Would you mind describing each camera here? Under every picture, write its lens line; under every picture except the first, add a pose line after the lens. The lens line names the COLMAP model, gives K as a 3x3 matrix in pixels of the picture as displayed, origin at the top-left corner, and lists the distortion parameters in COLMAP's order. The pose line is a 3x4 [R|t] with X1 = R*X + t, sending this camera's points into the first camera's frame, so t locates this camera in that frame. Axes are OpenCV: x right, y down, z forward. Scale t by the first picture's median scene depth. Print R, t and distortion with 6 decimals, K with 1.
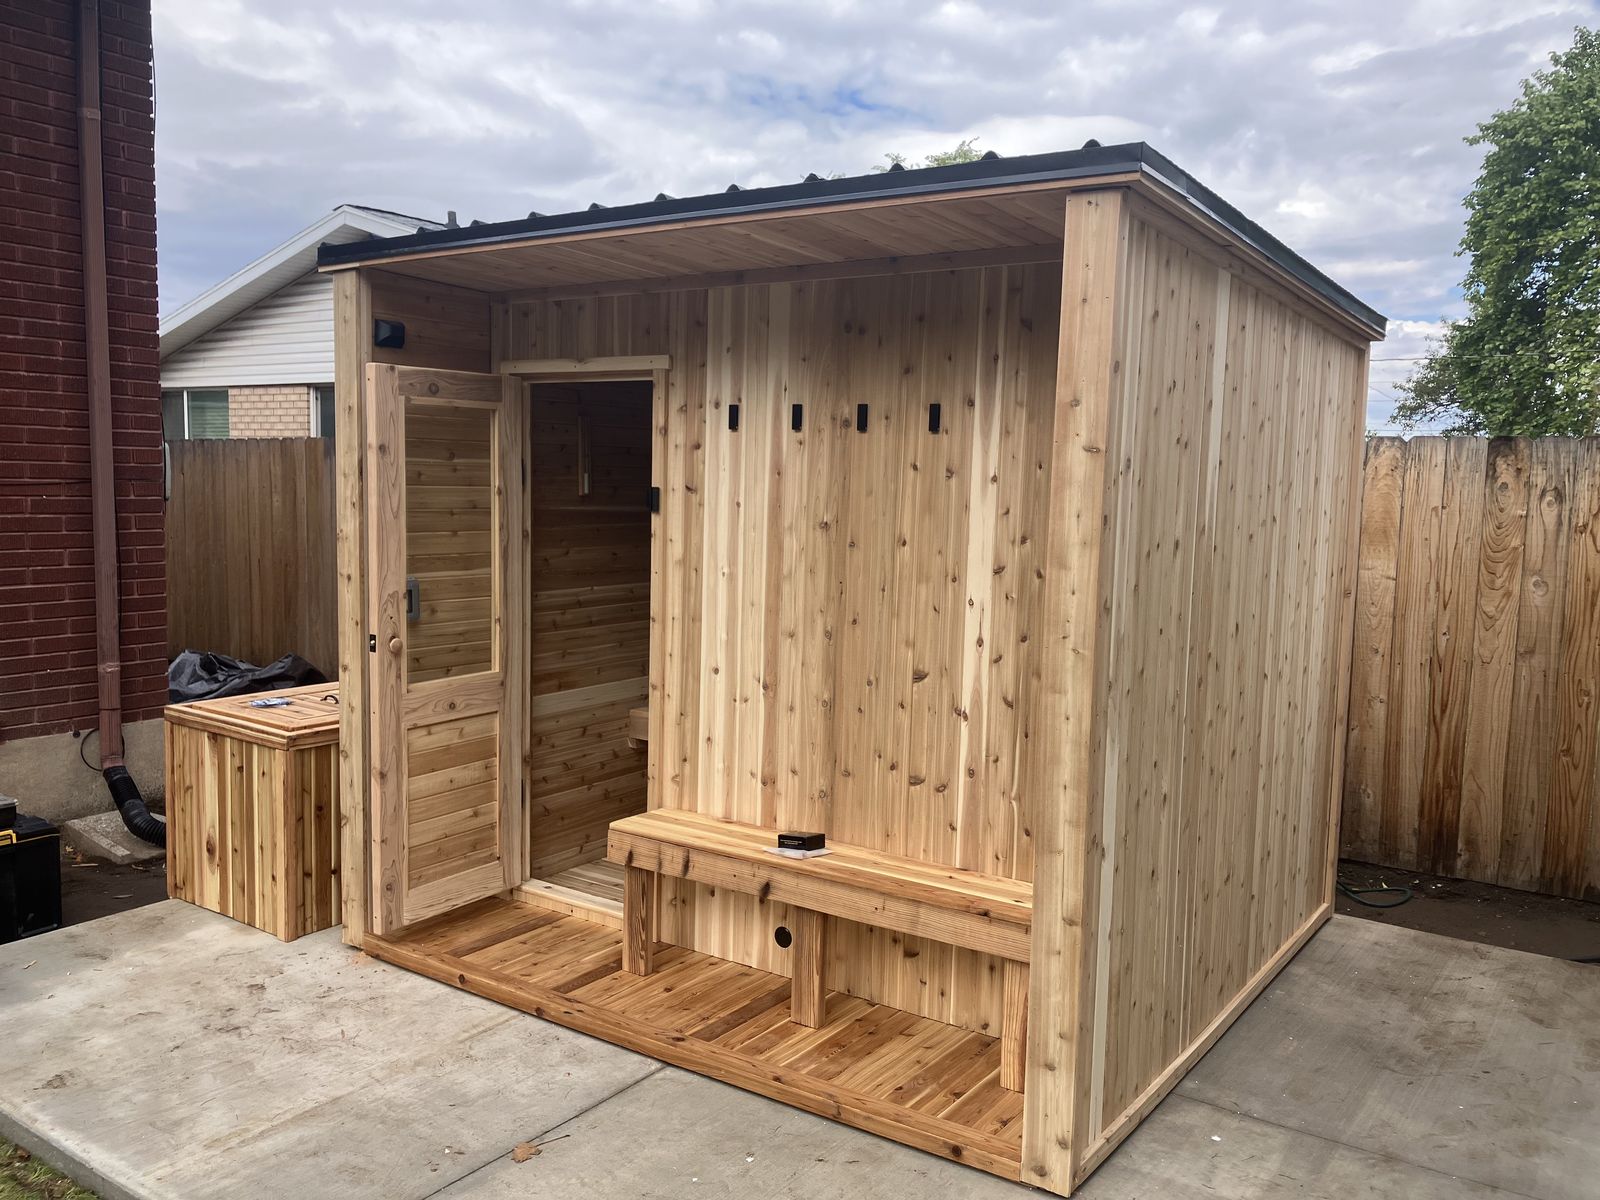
lens RADIAL K [[1350.6, 0, 798.2], [0, 1350.6, 605.4], [0, 0, 1]] dist [0.018702, -0.008631]
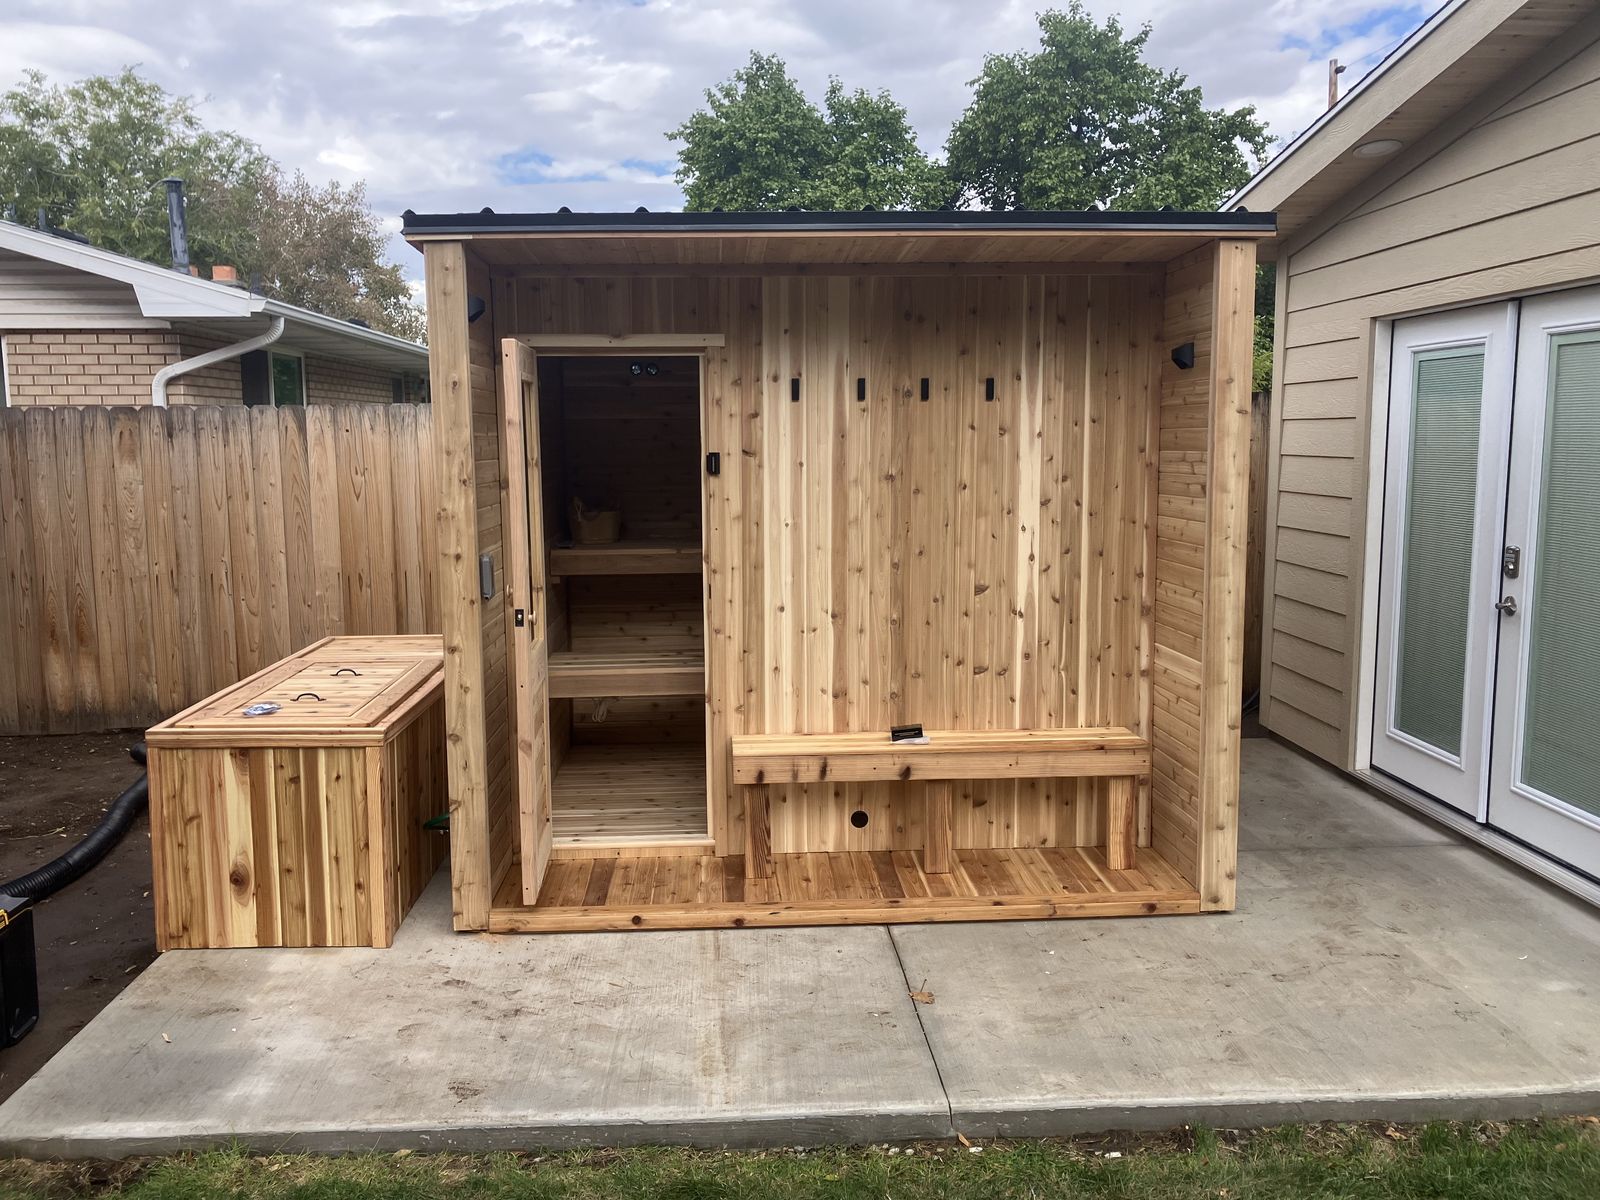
lens RADIAL K [[1350.6, 0, 795.6], [0, 1350.6, 599.0], [0, 0, 1]] dist [0.018702, -0.008631]
pose [[0.783345, -0.106234, 0.612441, -0.804029], [0.087225, 0.994325, 0.060910, -0.031074], [-0.615436, 0.005707, 0.788166, 0.083758]]
